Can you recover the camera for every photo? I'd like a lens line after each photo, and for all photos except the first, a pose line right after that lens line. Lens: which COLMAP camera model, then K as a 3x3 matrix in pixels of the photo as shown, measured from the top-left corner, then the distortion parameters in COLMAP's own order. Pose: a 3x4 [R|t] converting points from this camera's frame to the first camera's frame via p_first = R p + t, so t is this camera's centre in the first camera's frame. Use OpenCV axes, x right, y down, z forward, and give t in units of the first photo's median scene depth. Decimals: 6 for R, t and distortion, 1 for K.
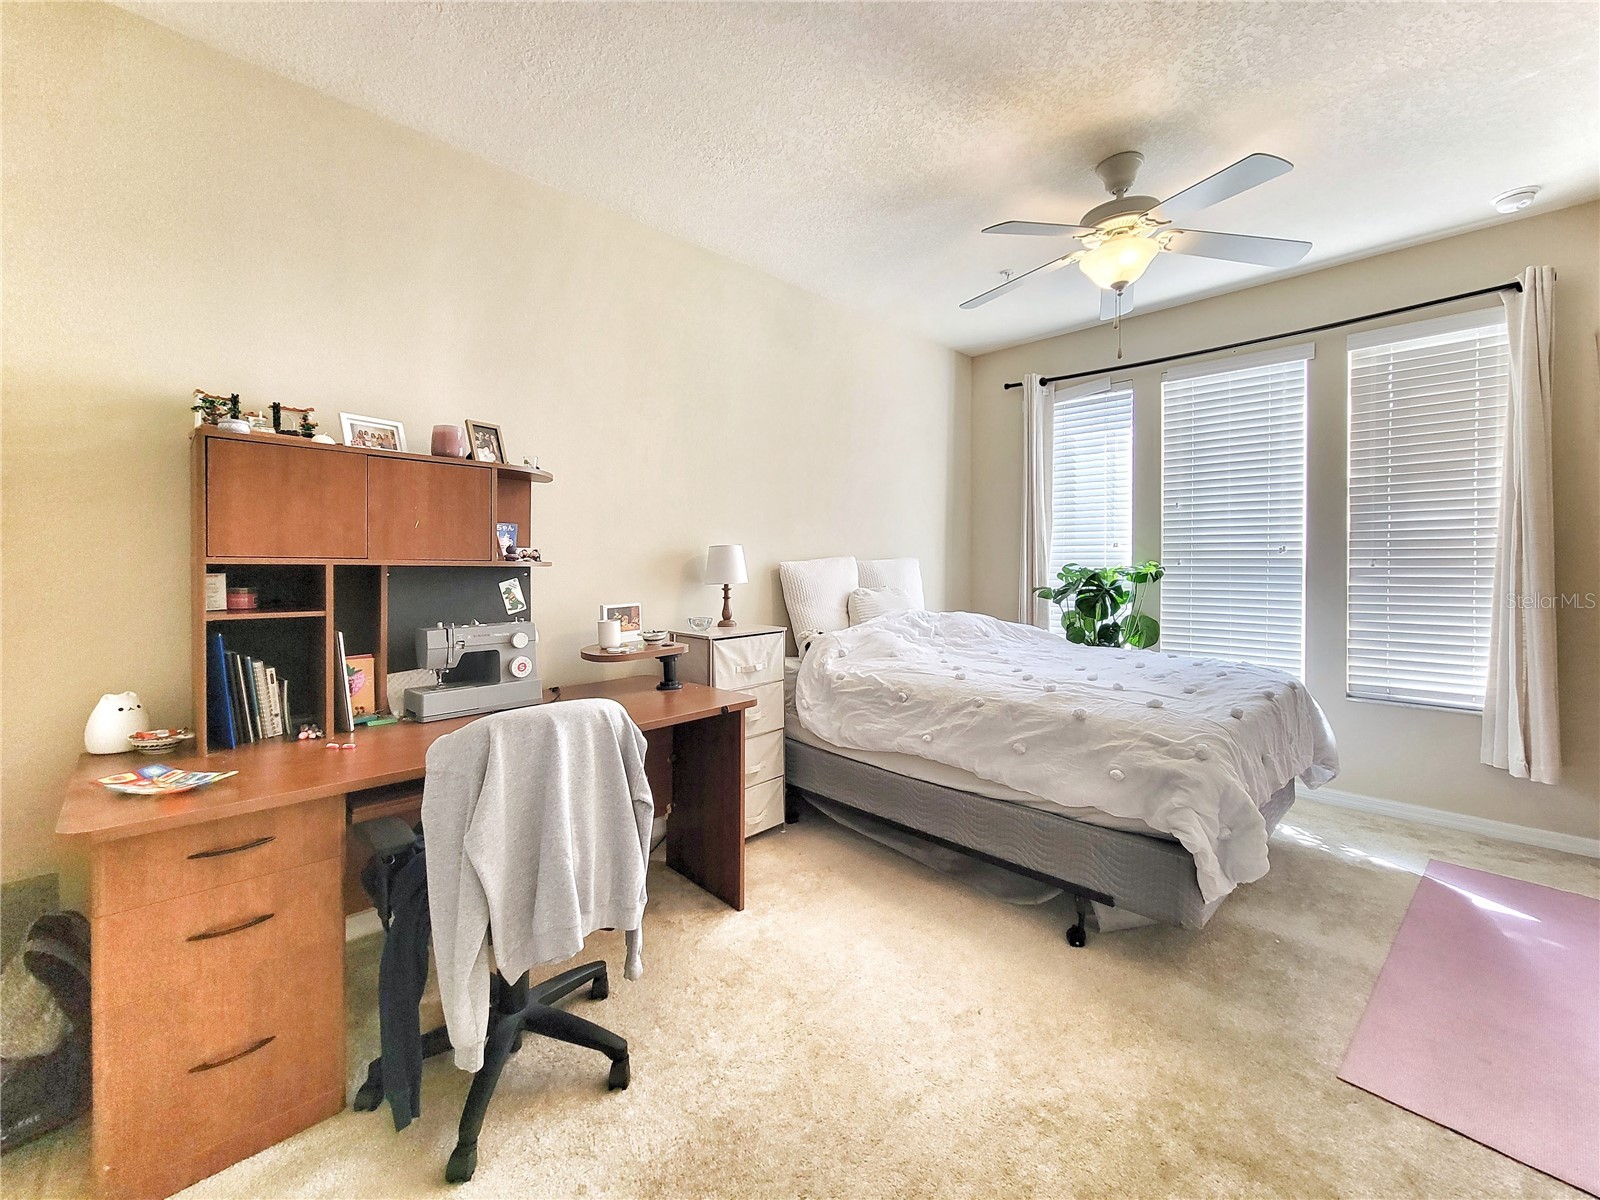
lens RADIAL K [[654.1, 0, 801.6], [0, 654.1, 579.8], [0, 0, 1]] dist [0.000080, 0.000566]
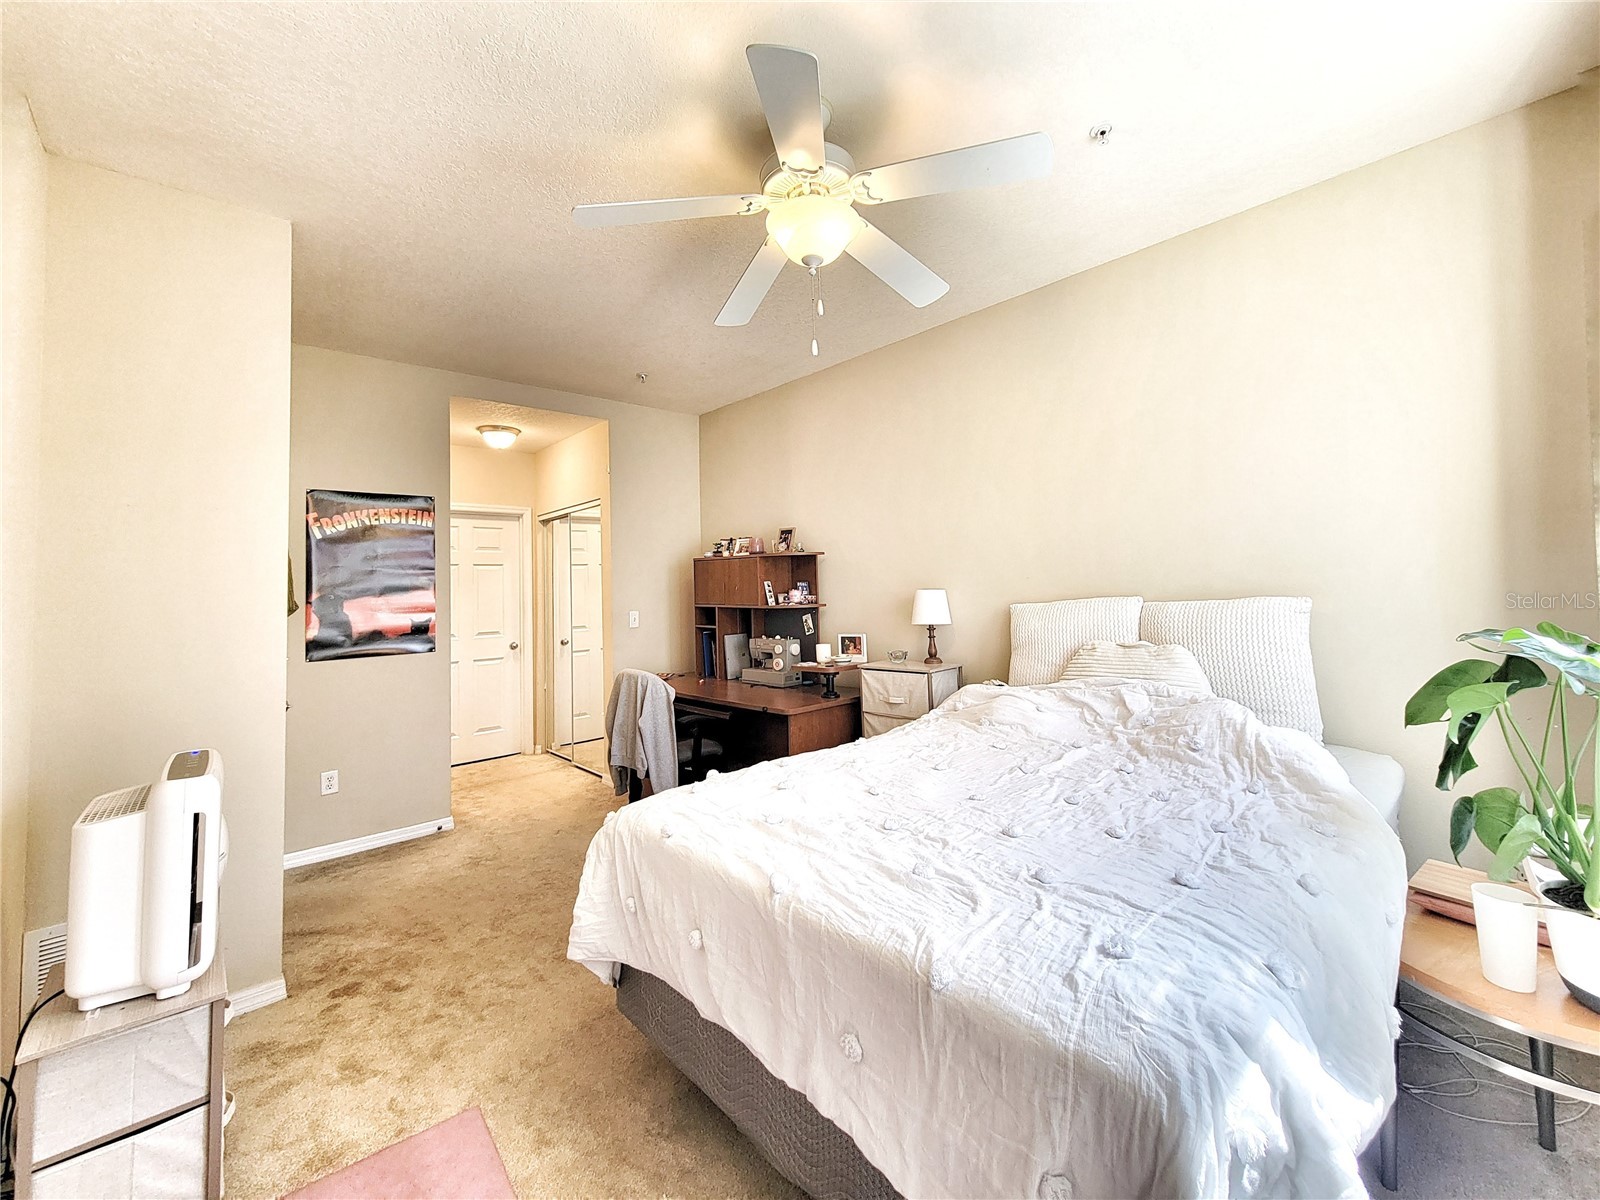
lens RADIAL K [[655.4, 0, 800.7], [0, 655.4, 589.4], [0, 0, 1]] dist [-0.000776, 0.000125]
pose [[-0.026652, 0.001664, -0.999643, 1.253394], [-0.002344, 0.999996, 0.001727, -0.068088], [0.999642, 0.002390, -0.026648, 1.013714]]
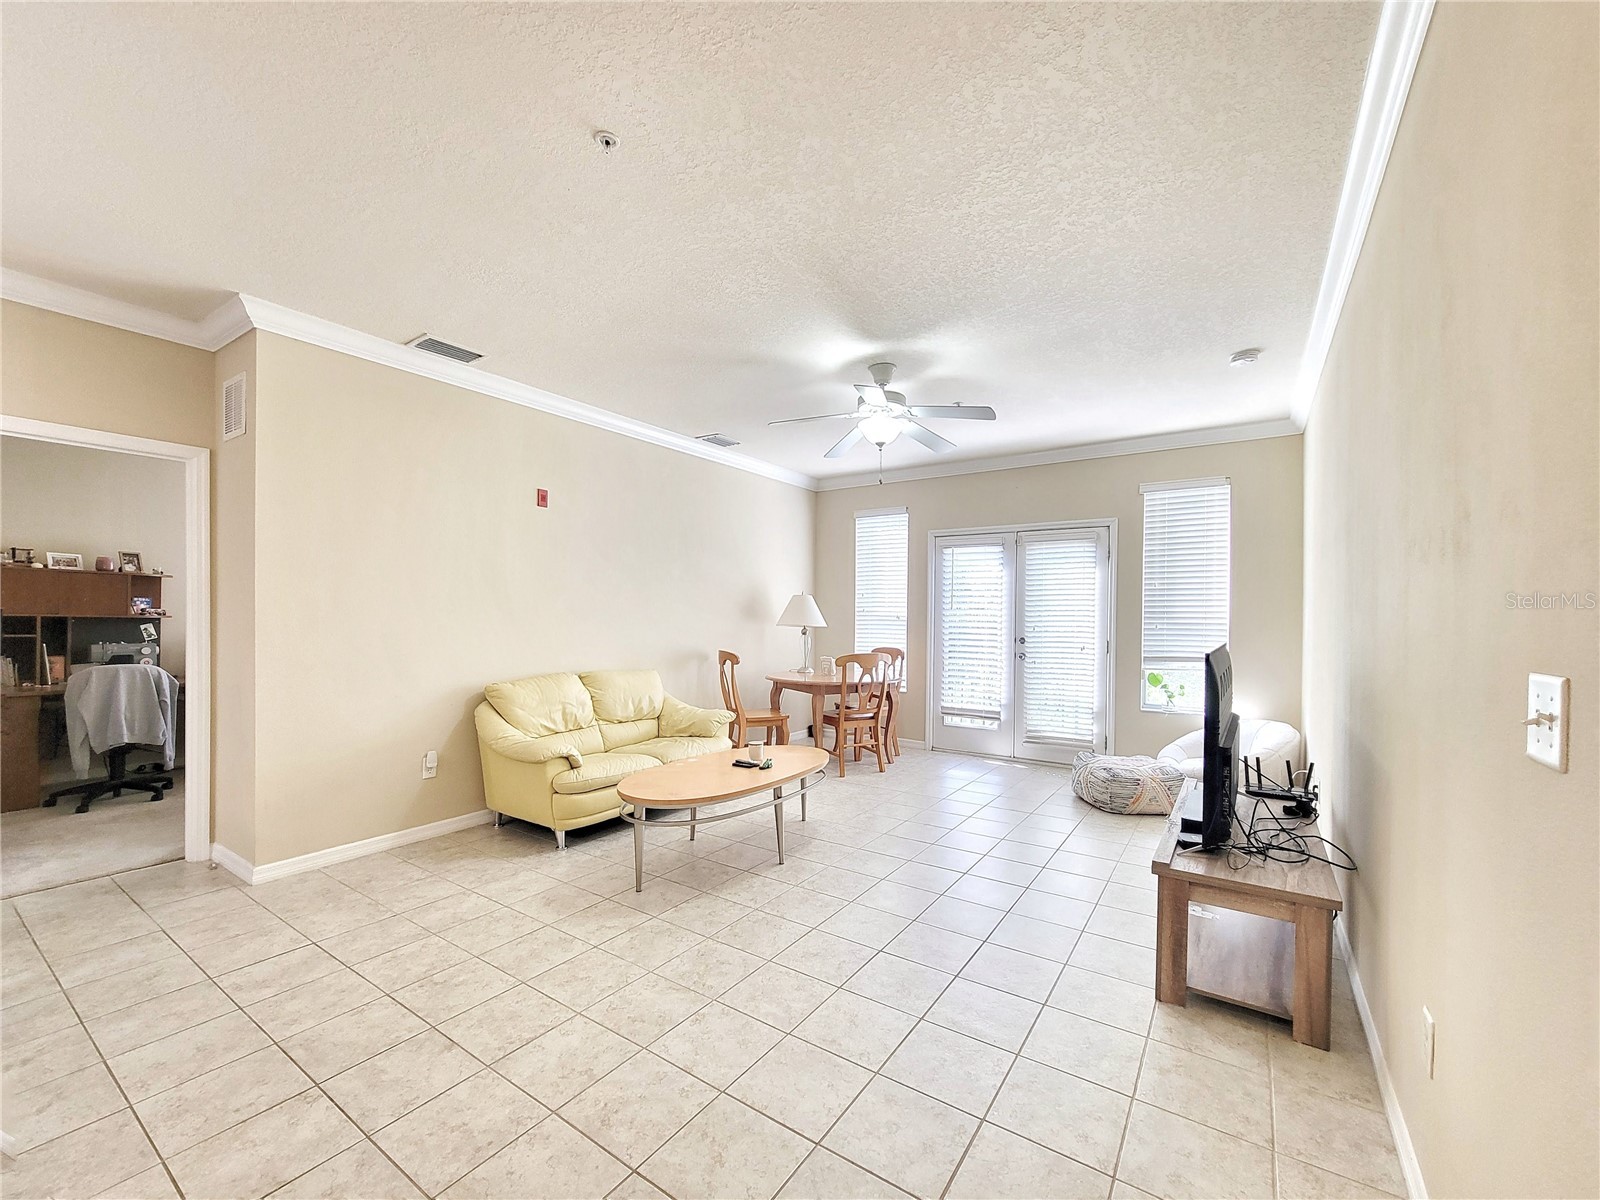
lens RADIAL K [[653.6, 0, 802.9], [0, 653.6, 623.7], [0, 0, 1]] dist [-0.000140, 0.000347]
pose [[0.978089, 0.004550, 0.208139, 1.179219], [-0.001387, 0.999881, -0.015341, 0.028336], [-0.208184, 0.014716, 0.977979, -1.498635]]
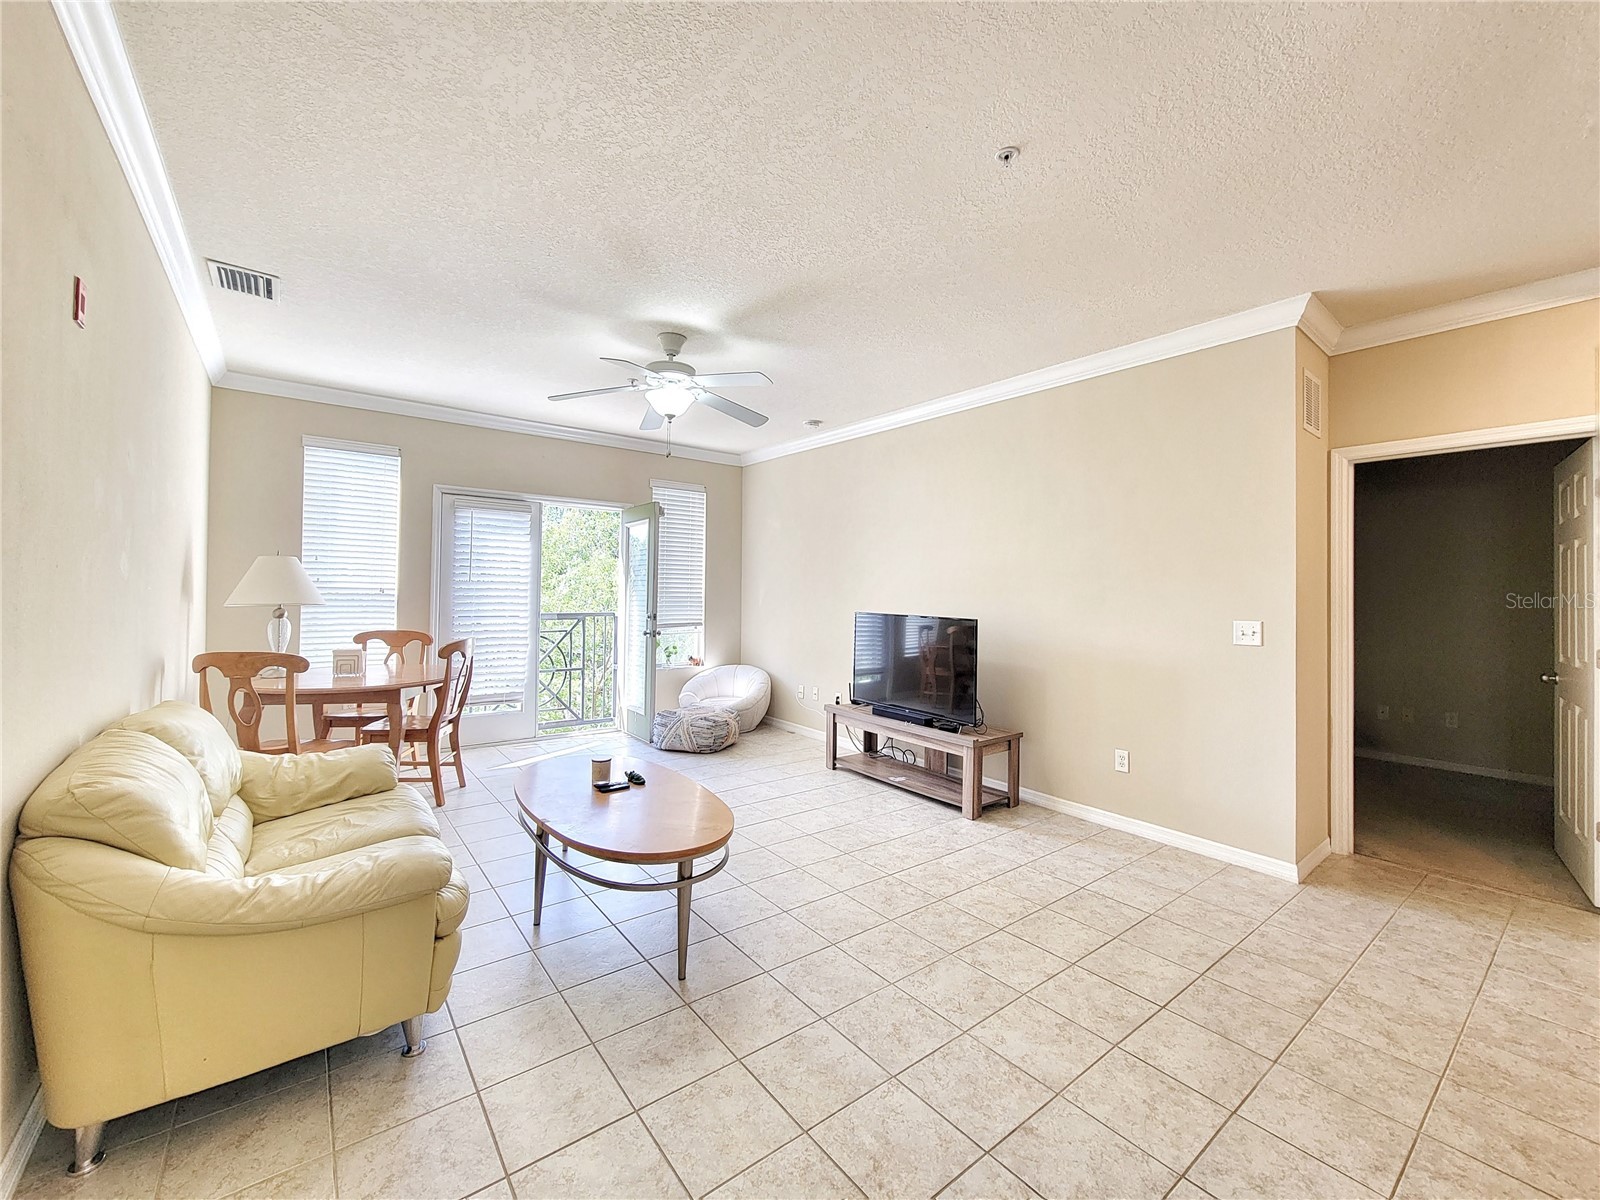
lens RADIAL K [[654.1, 0, 801.6], [0, 654.1, 579.8], [0, 0, 1]] dist [0.000080, 0.000566]
pose [[0.104469, 0.019226, 0.994342, 0.248371], [0.010815, 0.999732, -0.020466, -0.014287], [-0.994469, 0.012892, 0.104234, -0.490331]]
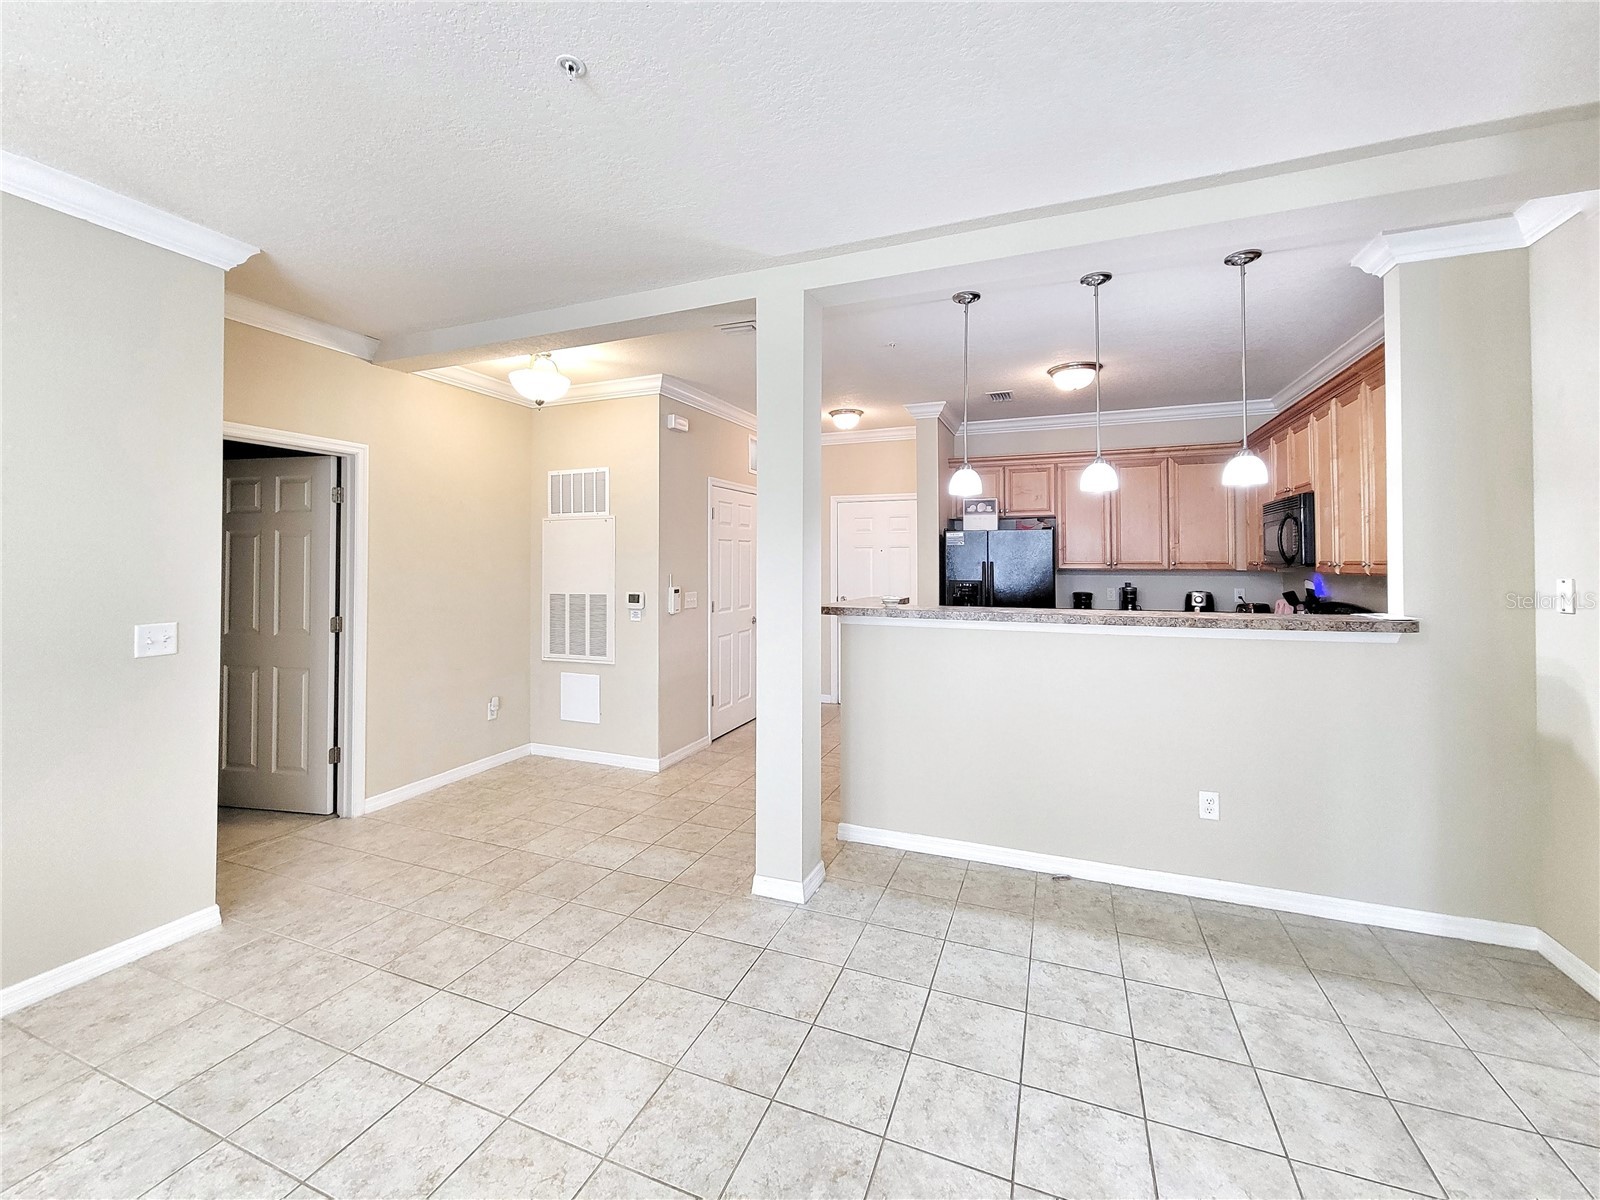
lens RADIAL K [[651.7, 0, 802.3], [0, 651.7, 551.4], [0, 0, 1]] dist [-0.000152, 0.000025]
pose [[-0.910456, -0.008328, -0.413522, 1.164673], [-0.011394, 0.999923, 0.004949, -0.073288], [0.413449, 0.009217, -0.910481, 0.052829]]
